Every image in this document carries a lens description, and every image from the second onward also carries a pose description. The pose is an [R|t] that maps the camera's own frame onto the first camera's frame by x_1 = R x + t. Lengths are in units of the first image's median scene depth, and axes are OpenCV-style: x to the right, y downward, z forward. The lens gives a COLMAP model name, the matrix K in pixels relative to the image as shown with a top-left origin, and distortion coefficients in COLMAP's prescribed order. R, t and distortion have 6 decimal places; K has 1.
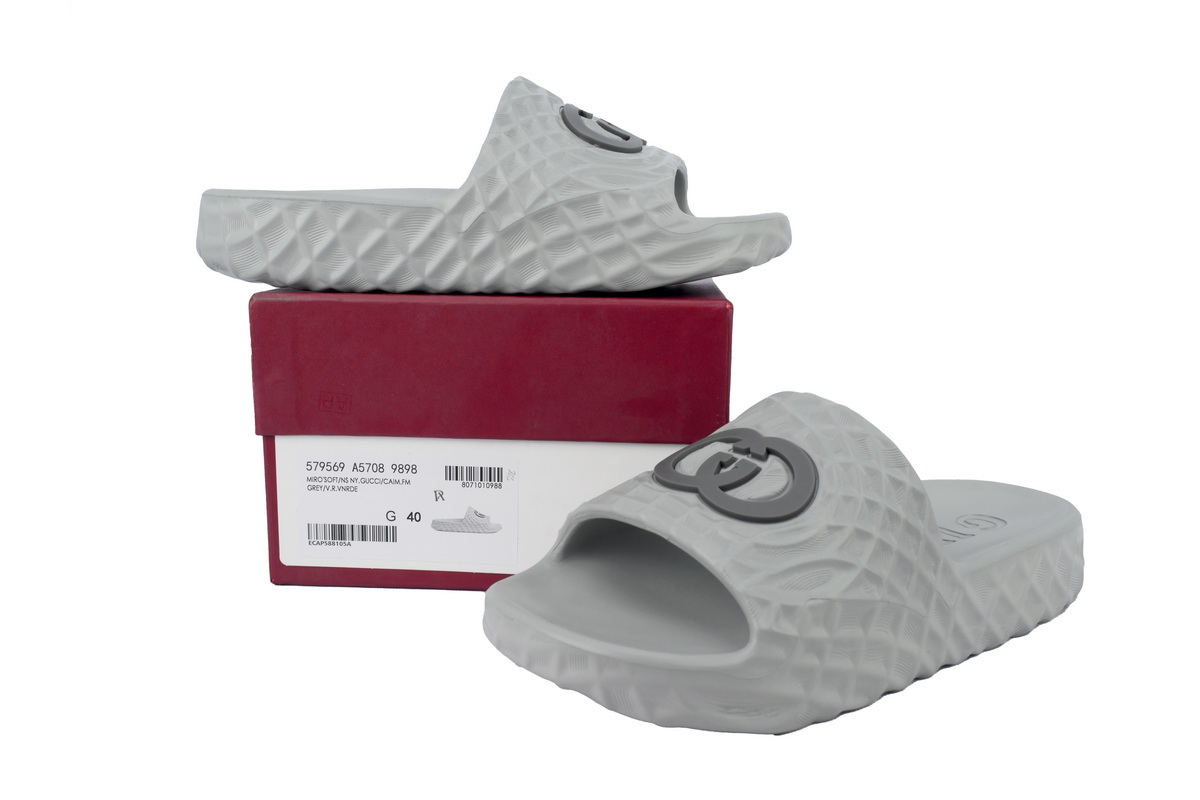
lens RADIAL K [[861.1, 0, 600.0], [0, 861.1, 400.0], [0, 0, 1]] dist [0.030567, -0.001847]
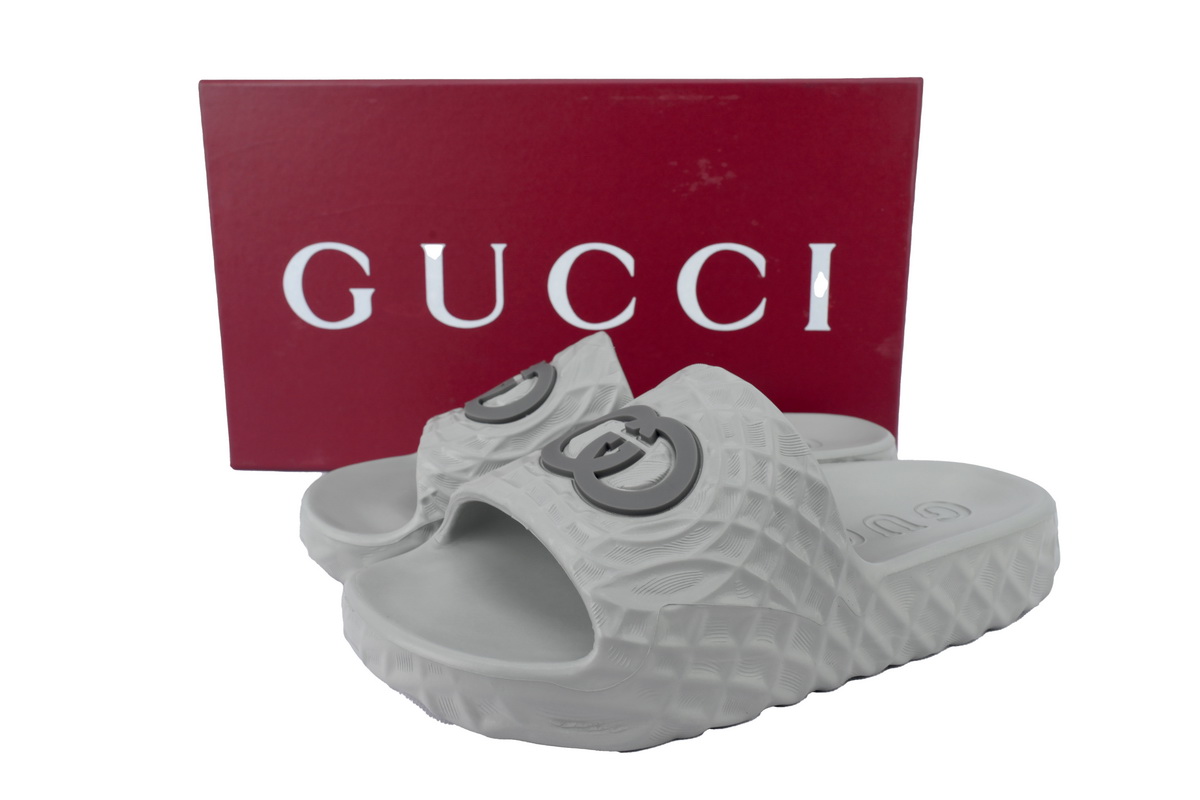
lens RADIAL K [[861.1, 0, 600.0], [0, 861.1, 400.0], [0, 0, 1]] dist [0.030567, -0.001847]
pose [[0.993614, 0.016860, -0.111570, 0.253902], [-0.010305, 0.998201, 0.059071, -0.029231], [0.112365, -0.057545, 0.991999, 0.117856]]
